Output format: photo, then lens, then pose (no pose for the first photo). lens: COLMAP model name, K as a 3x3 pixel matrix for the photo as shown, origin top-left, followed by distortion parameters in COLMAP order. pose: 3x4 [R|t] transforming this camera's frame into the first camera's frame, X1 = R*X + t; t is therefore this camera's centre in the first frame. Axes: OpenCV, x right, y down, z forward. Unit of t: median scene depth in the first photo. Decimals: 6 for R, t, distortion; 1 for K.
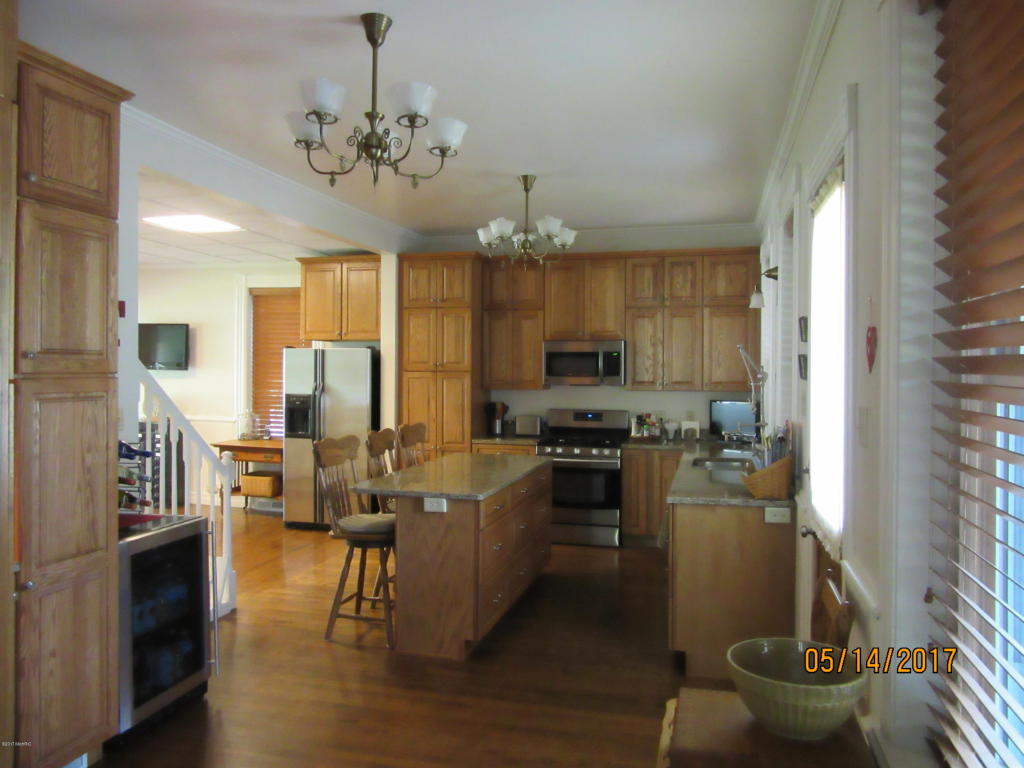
lens RADIAL K [[771.5, 0, 512.0], [0, 771.5, 384.0], [0, 0, 1]] dist [-0.083965, -0.000568]
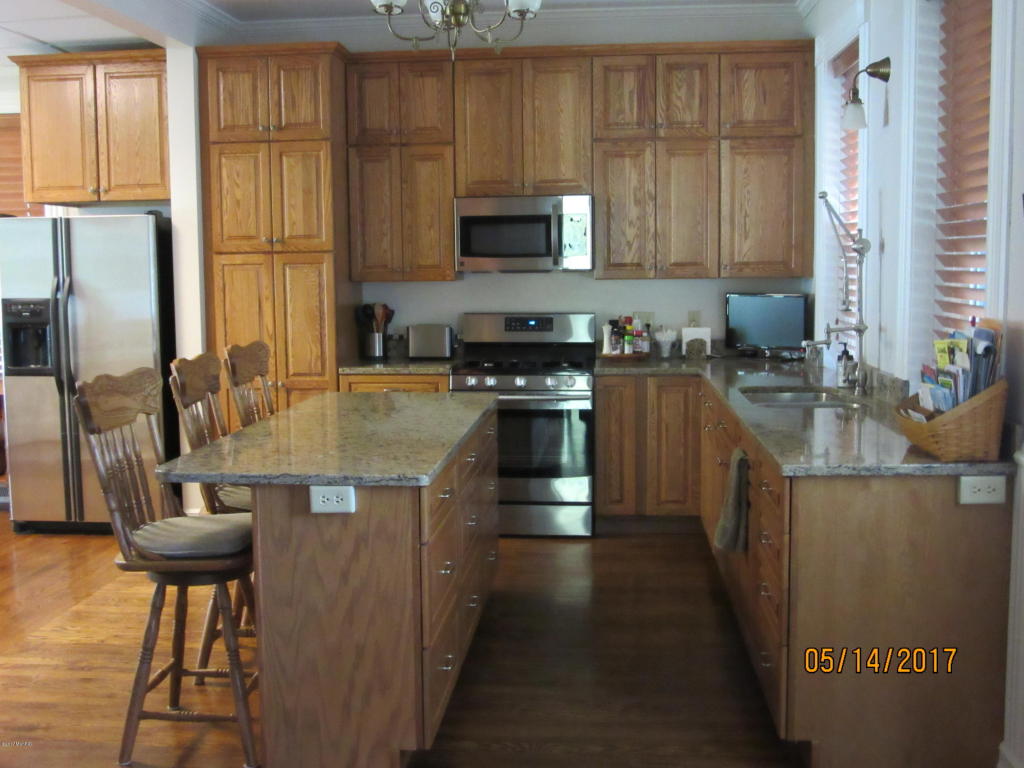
lens RADIAL K [[1087.5, 0, 512.0], [0, 1087.5, 384.0], [0, 0, 1]] dist [-0.105737, 0.028193]
pose [[0.985747, -0.033893, 0.164784, -0.058671], [0.018776, 0.995541, 0.092443, 0.010415], [-0.167182, -0.088032, 0.981988, 0.168769]]
